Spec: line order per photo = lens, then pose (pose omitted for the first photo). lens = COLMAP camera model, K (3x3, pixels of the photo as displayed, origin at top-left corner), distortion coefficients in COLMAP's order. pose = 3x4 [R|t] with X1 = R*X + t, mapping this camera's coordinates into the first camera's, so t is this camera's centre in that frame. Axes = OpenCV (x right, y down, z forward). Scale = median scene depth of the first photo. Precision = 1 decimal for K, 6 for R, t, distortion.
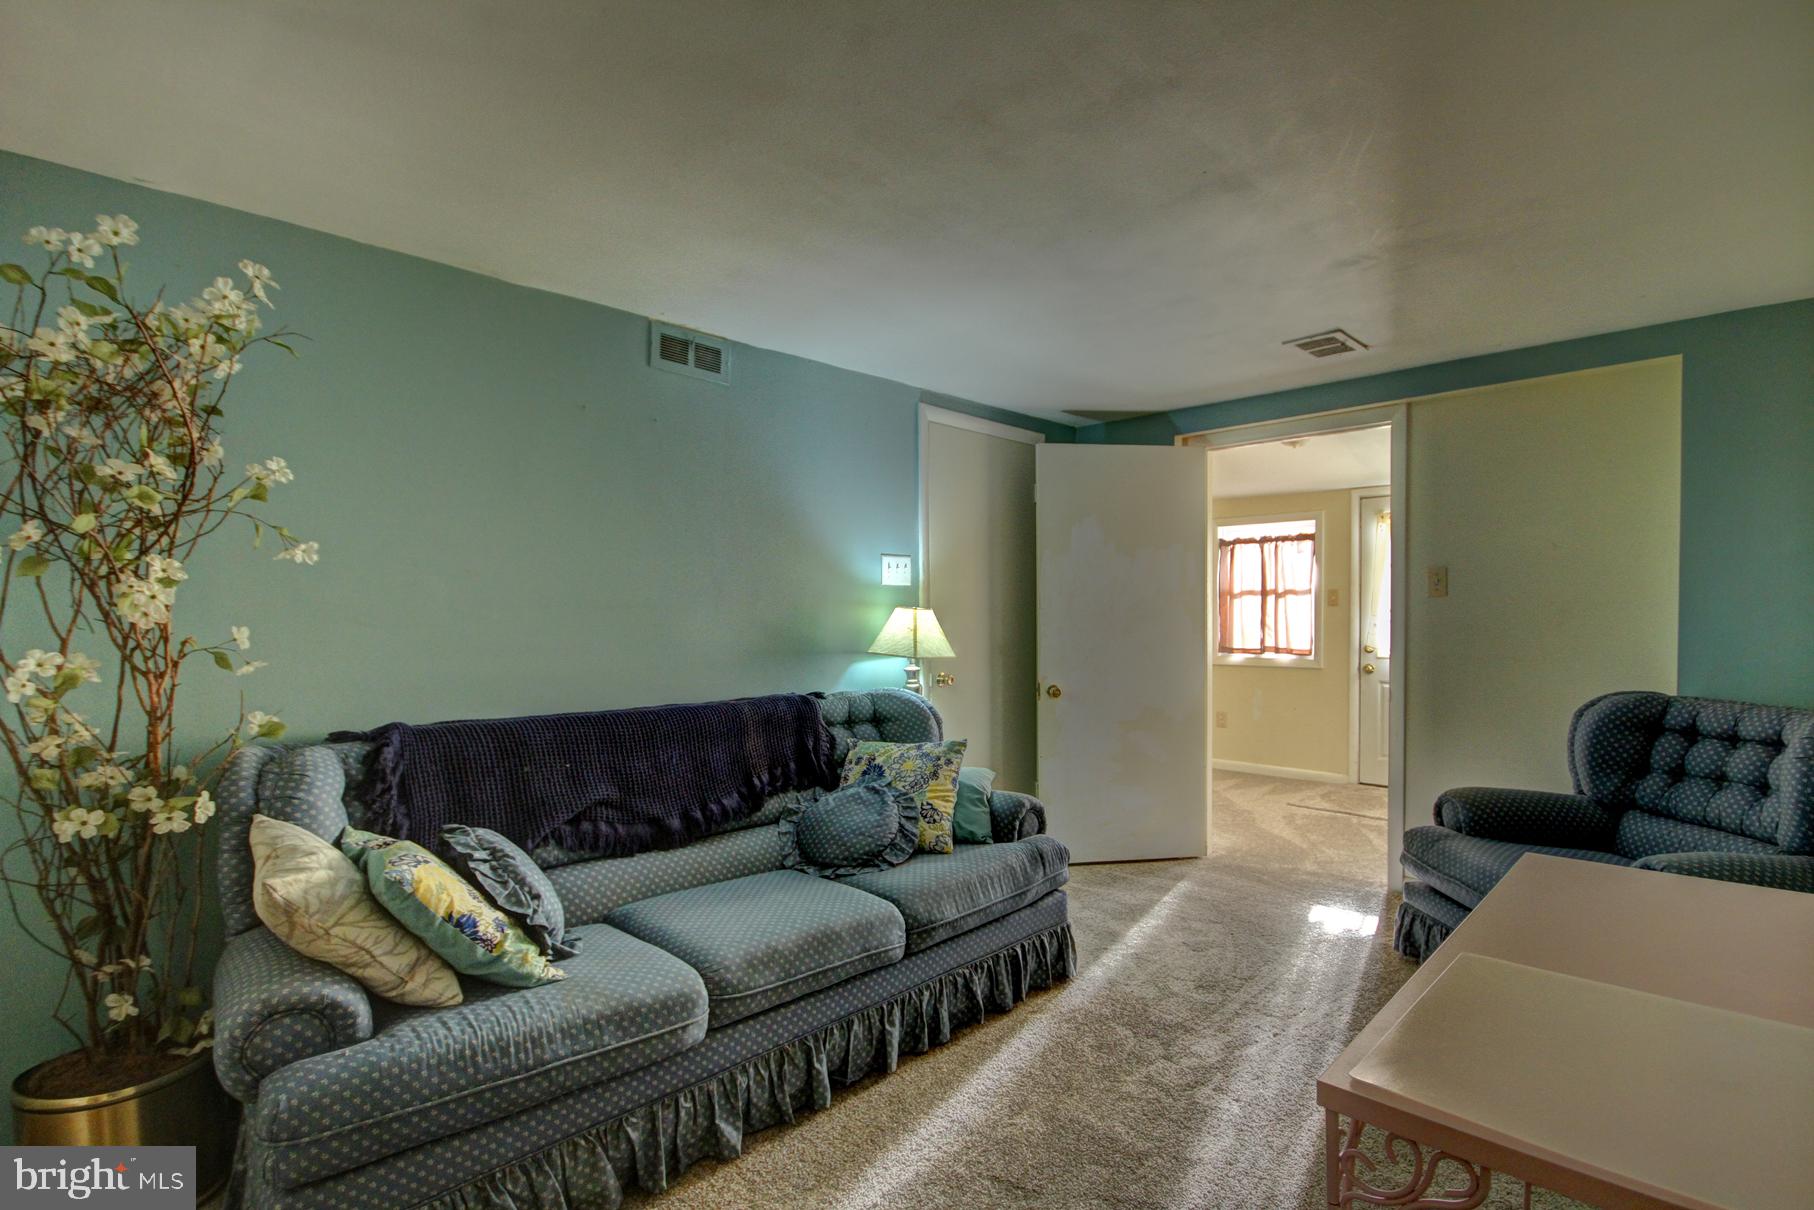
lens RADIAL K [[851.0, 0, 914.0], [0, 851.0, 630.5], [0, 0, 1]] dist [0.002572, 0.000738]
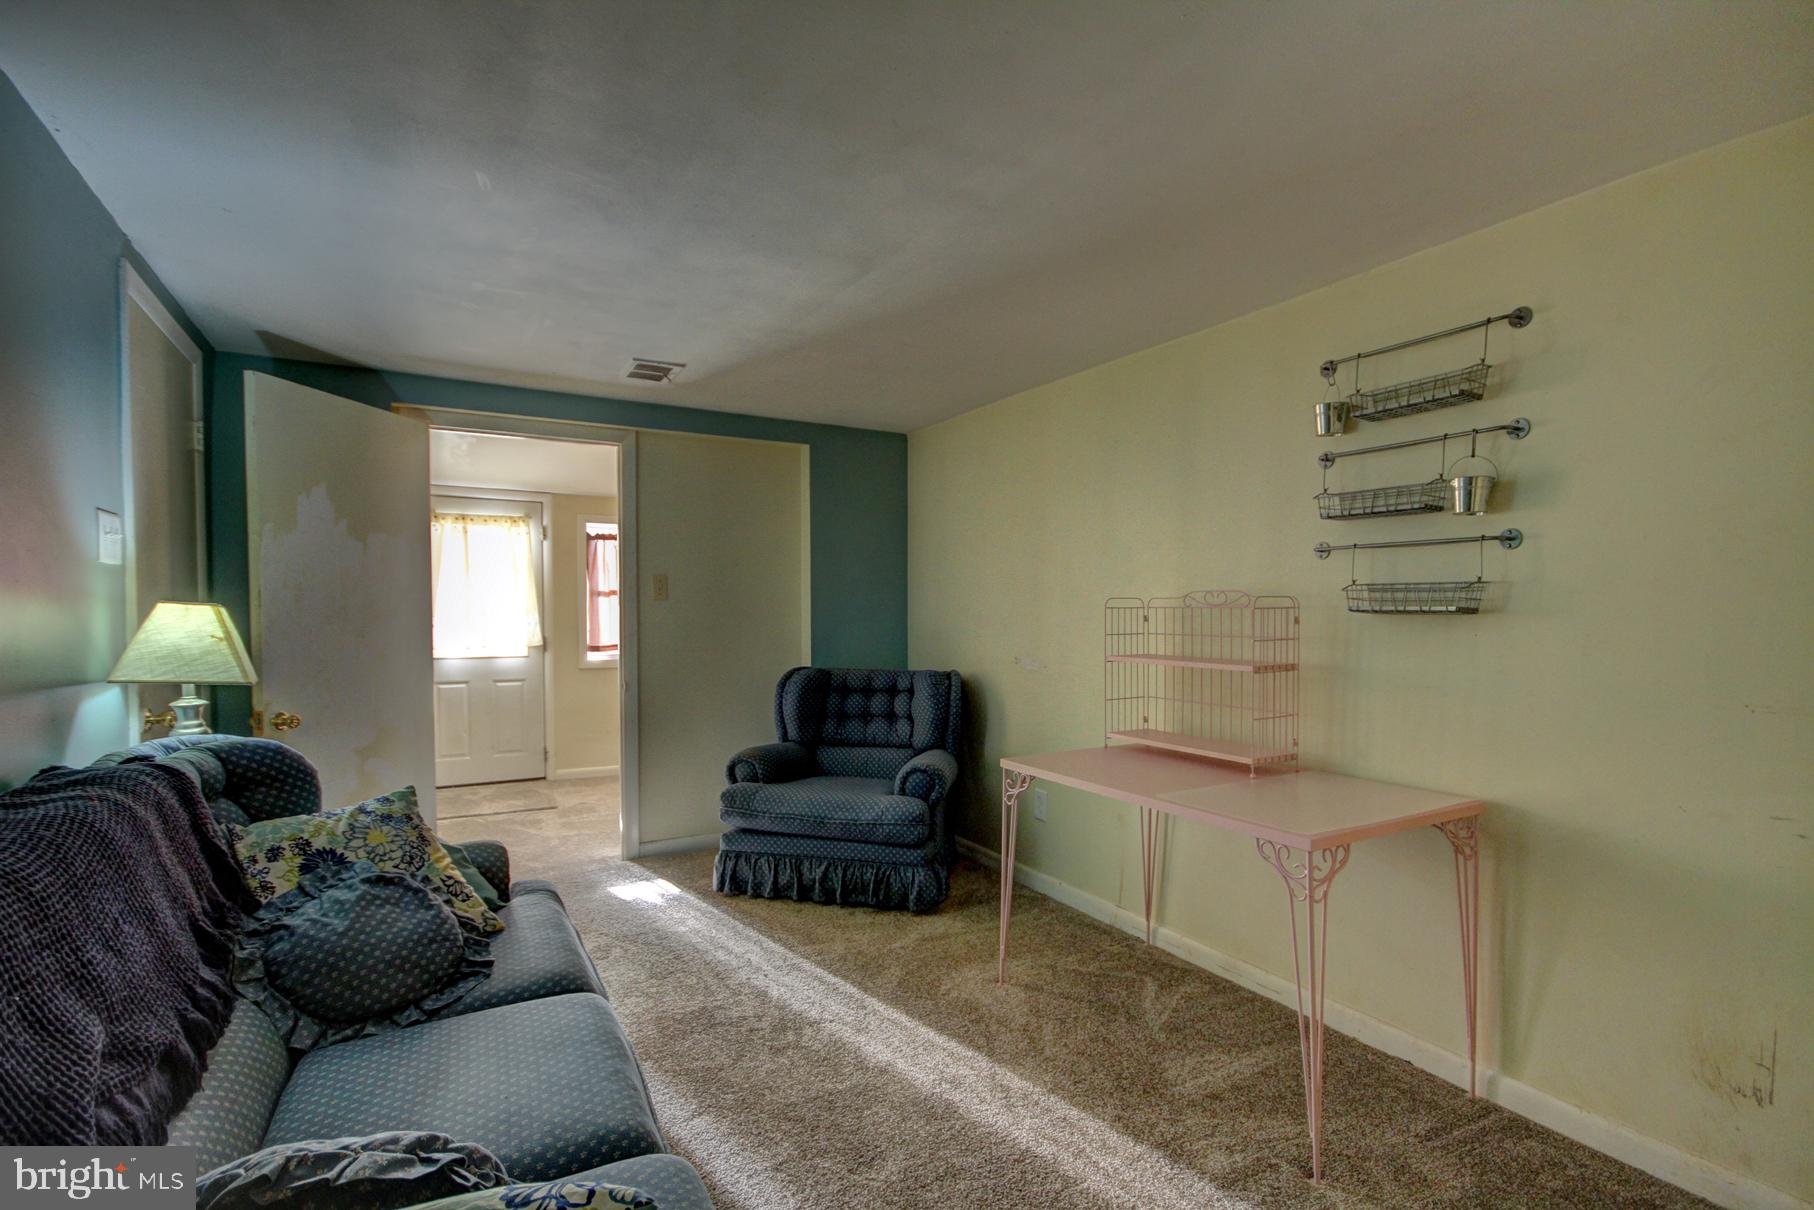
lens RADIAL K [[851.0, 0, 914.0], [0, 851.0, 630.5], [0, 0, 1]] dist [0.002572, 0.000738]
pose [[0.293378, -0.016168, 0.955860, -0.528902], [0.016689, 0.999791, 0.011789, -0.006496], [-0.955851, 0.012494, 0.293586, 0.393777]]
